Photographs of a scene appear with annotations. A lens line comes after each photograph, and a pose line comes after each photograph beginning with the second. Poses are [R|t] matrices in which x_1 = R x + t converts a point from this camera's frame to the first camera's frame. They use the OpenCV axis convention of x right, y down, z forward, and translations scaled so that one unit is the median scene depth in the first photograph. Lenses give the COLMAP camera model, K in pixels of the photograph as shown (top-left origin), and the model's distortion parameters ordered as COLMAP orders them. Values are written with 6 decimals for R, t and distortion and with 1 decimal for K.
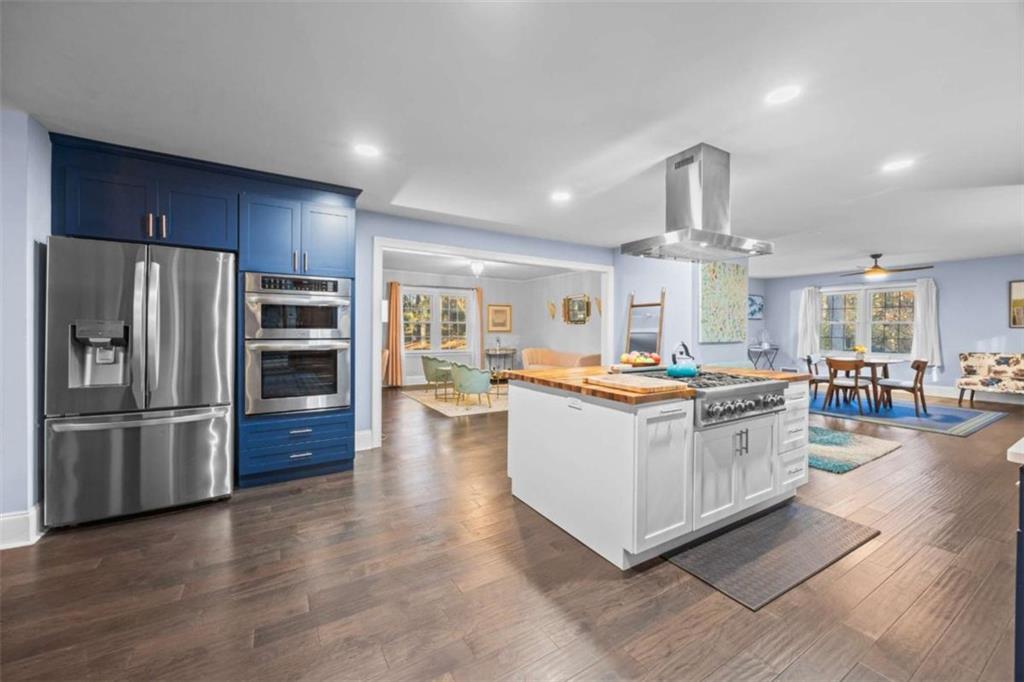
lens RADIAL K [[399.7, 0, 514.6], [0, 399.7, 332.1], [0, 0, 1]] dist [0.000181, 0.000011]
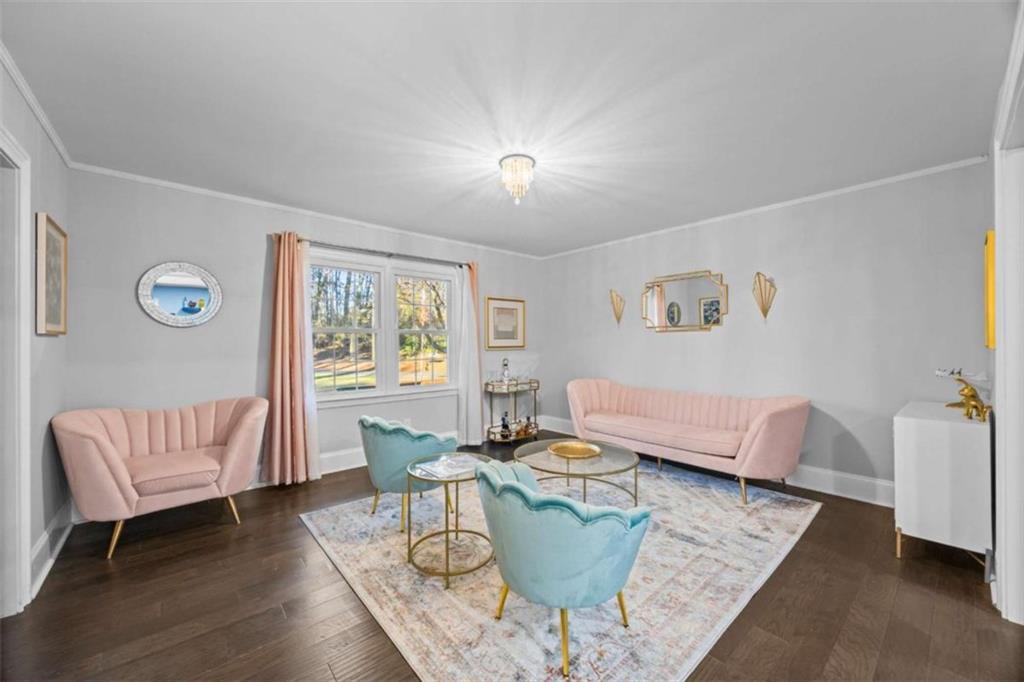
lens RADIAL K [[390.9, 0, 512.0], [0, 390.9, 341.0], [0, 0, 1]] dist [-0.000620, 0.000041]
pose [[0.986526, -0.011524, 0.163199, -0.119496], [0.013376, 0.999858, -0.010250, -0.005464], [-0.163058, 0.012295, 0.986540, 0.490337]]
